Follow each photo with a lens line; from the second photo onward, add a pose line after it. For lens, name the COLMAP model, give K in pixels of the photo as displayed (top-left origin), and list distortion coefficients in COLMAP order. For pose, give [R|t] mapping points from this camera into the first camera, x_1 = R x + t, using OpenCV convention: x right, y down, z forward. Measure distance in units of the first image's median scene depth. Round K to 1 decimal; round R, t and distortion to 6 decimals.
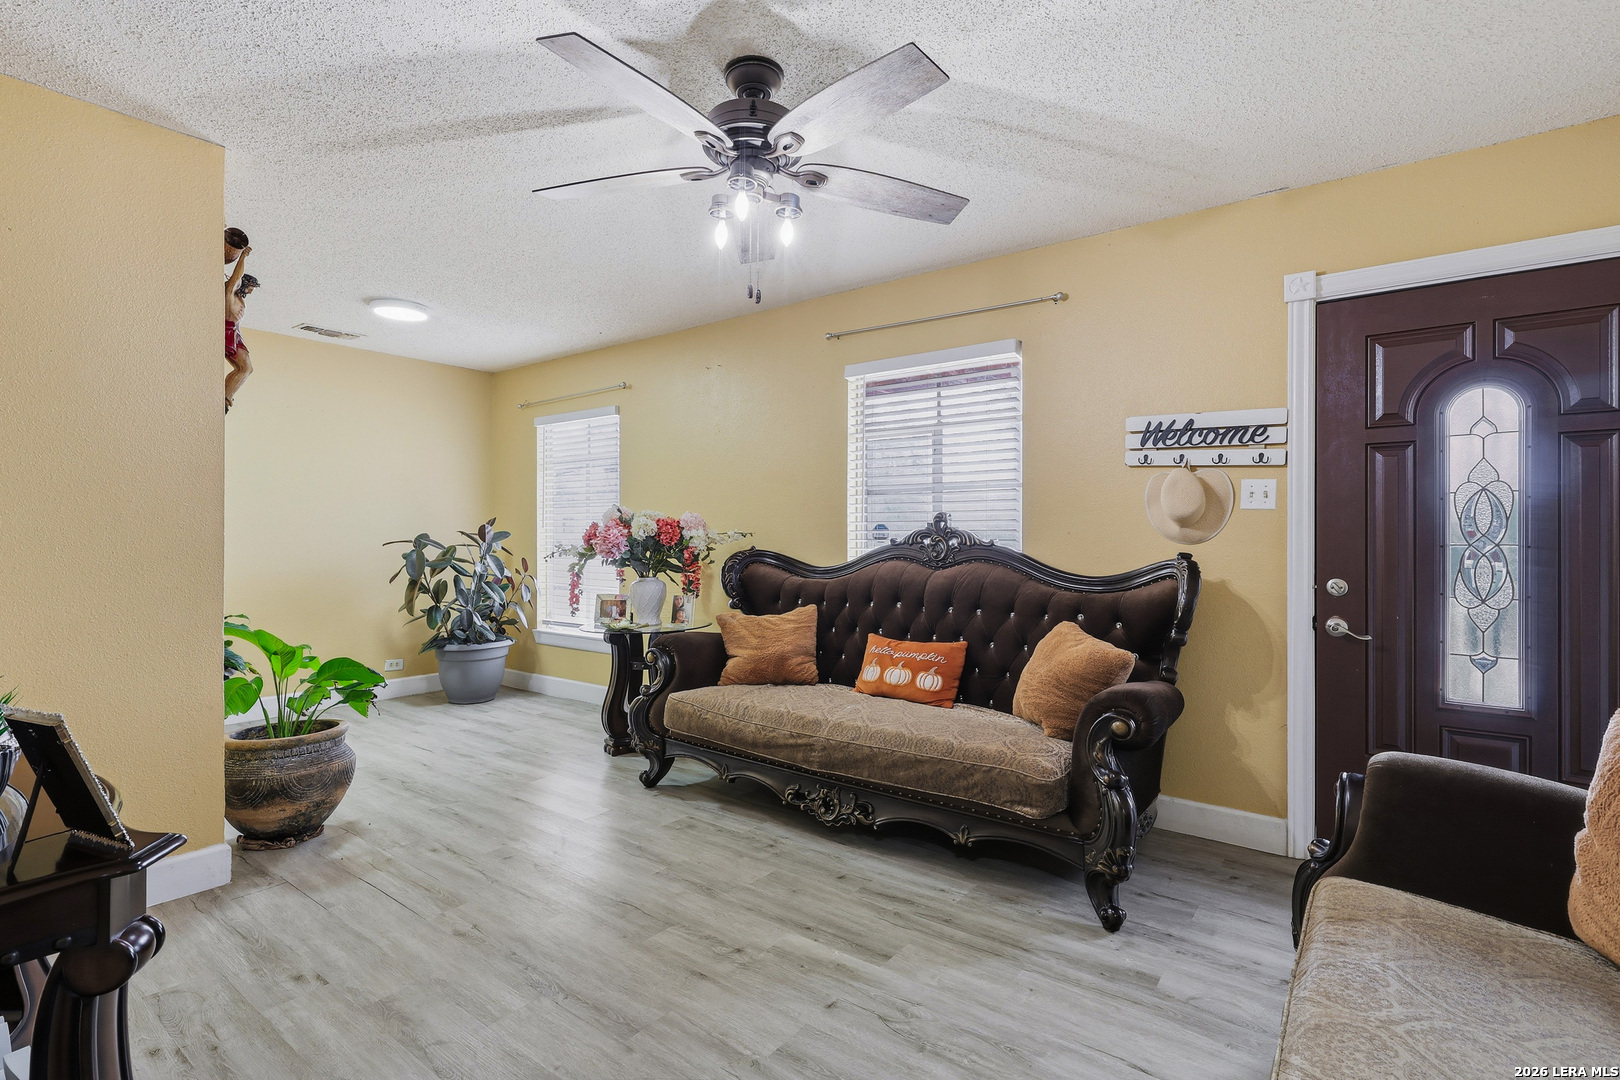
lens RADIAL K [[761.1, 0, 817.2], [0, 761.1, 532.3], [0, 0, 1]] dist [0.003348, 0.000139]
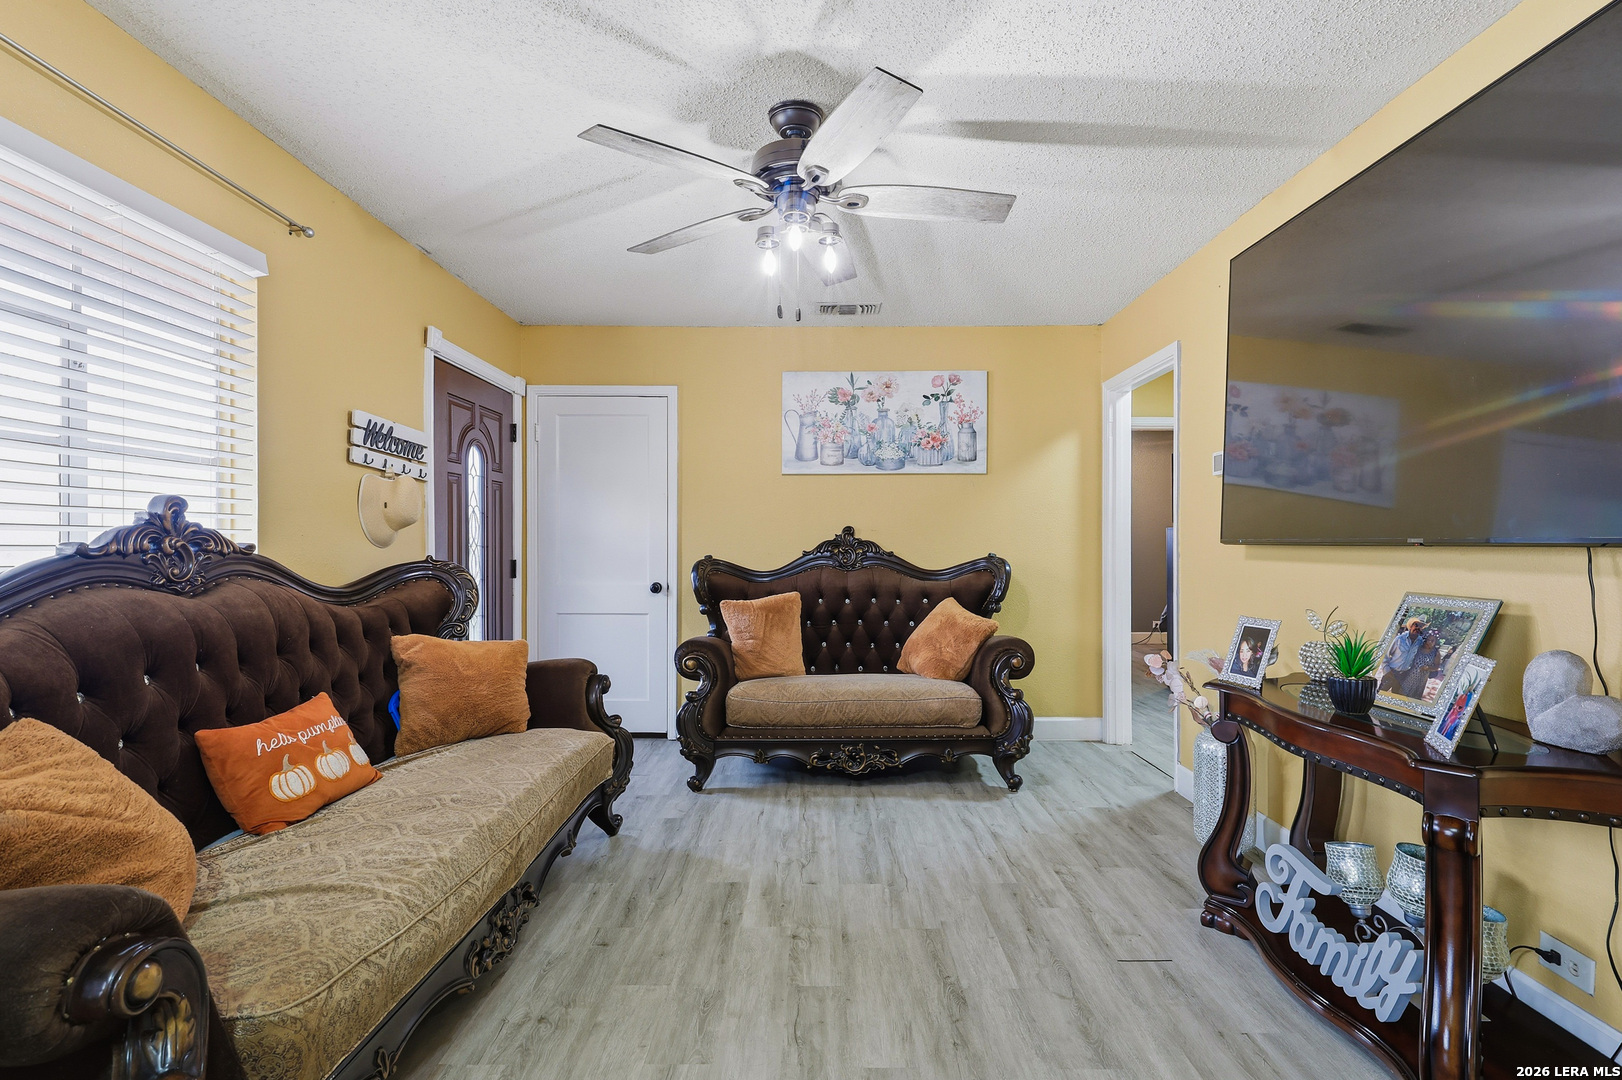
lens RADIAL K [[762.1, 0, 834.1], [0, 762.1, 550.0], [0, 0, 1]] dist [0.003348, 0.000139]
pose [[-0.614790, -0.008763, 0.788642, -0.751207], [-0.007863, 0.999957, 0.004982, 0.009115], [-0.788652, -0.003139, -0.614832, 1.257082]]
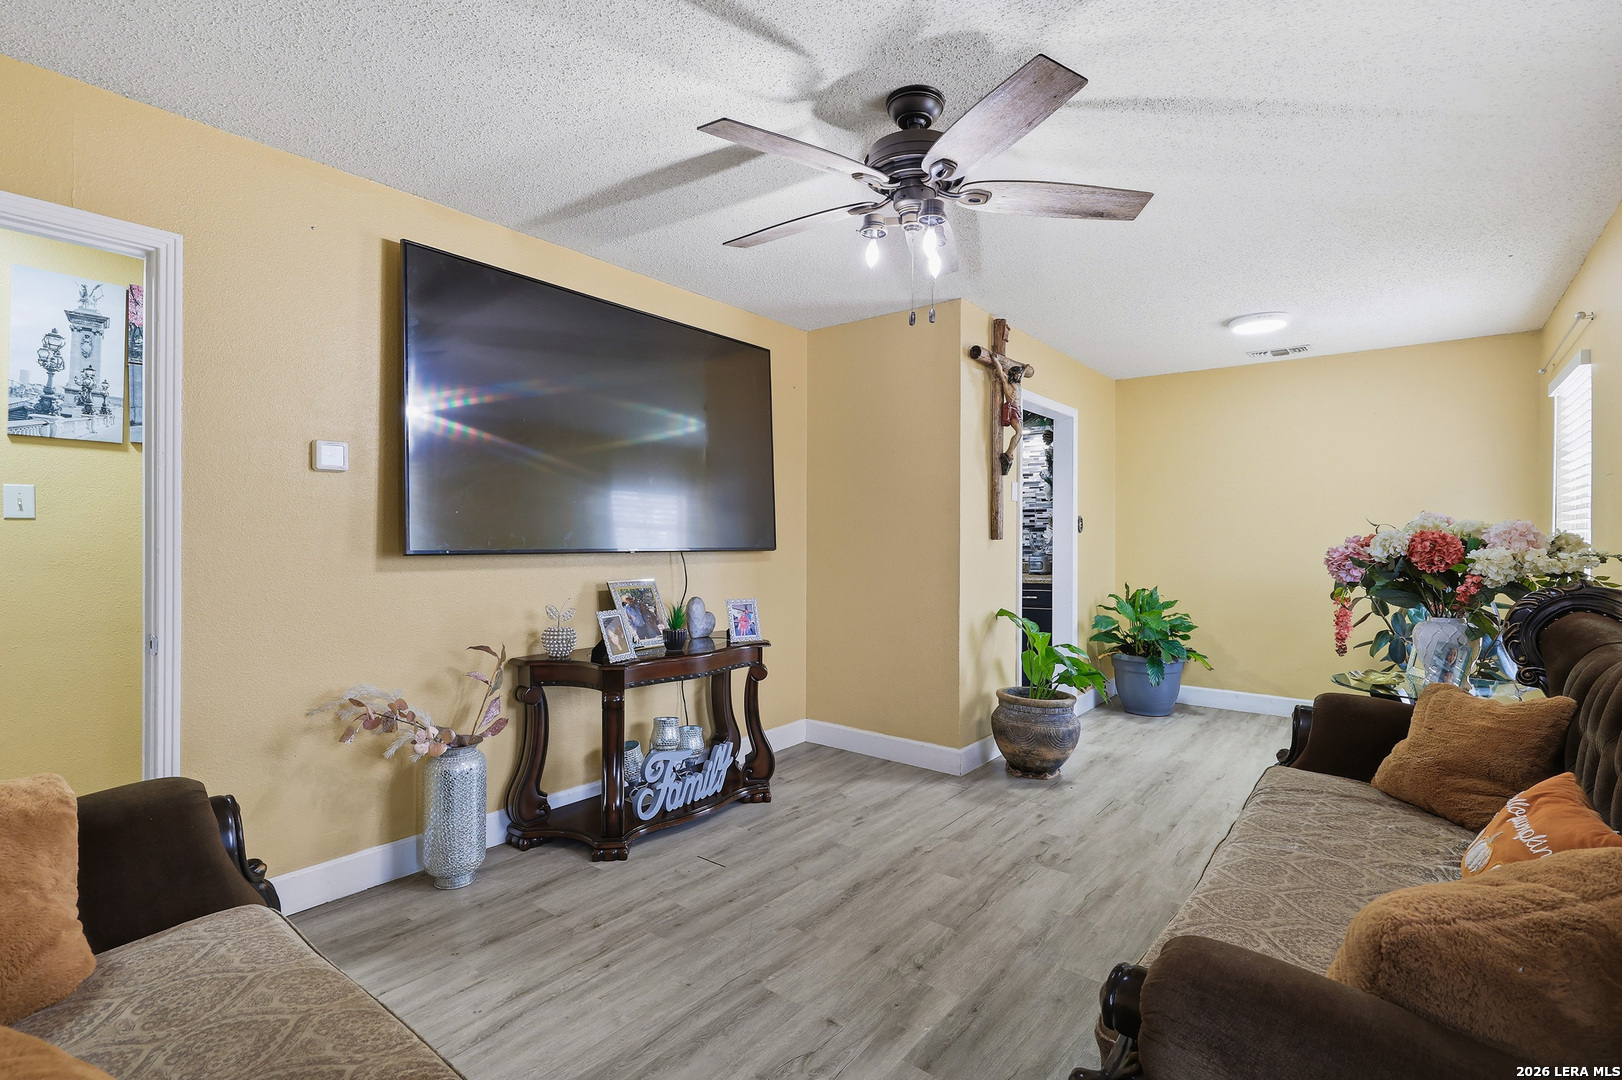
lens RADIAL K [[762.1, 0, 807.3], [0, 762.1, 542.2], [0, 0, 1]] dist [0.003348, 0.000139]
pose [[-0.031815, 0.005775, -0.999477, 0.718246], [0.002898, 0.999980, 0.005686, -0.019171], [0.999490, -0.002716, -0.031831, 0.693421]]
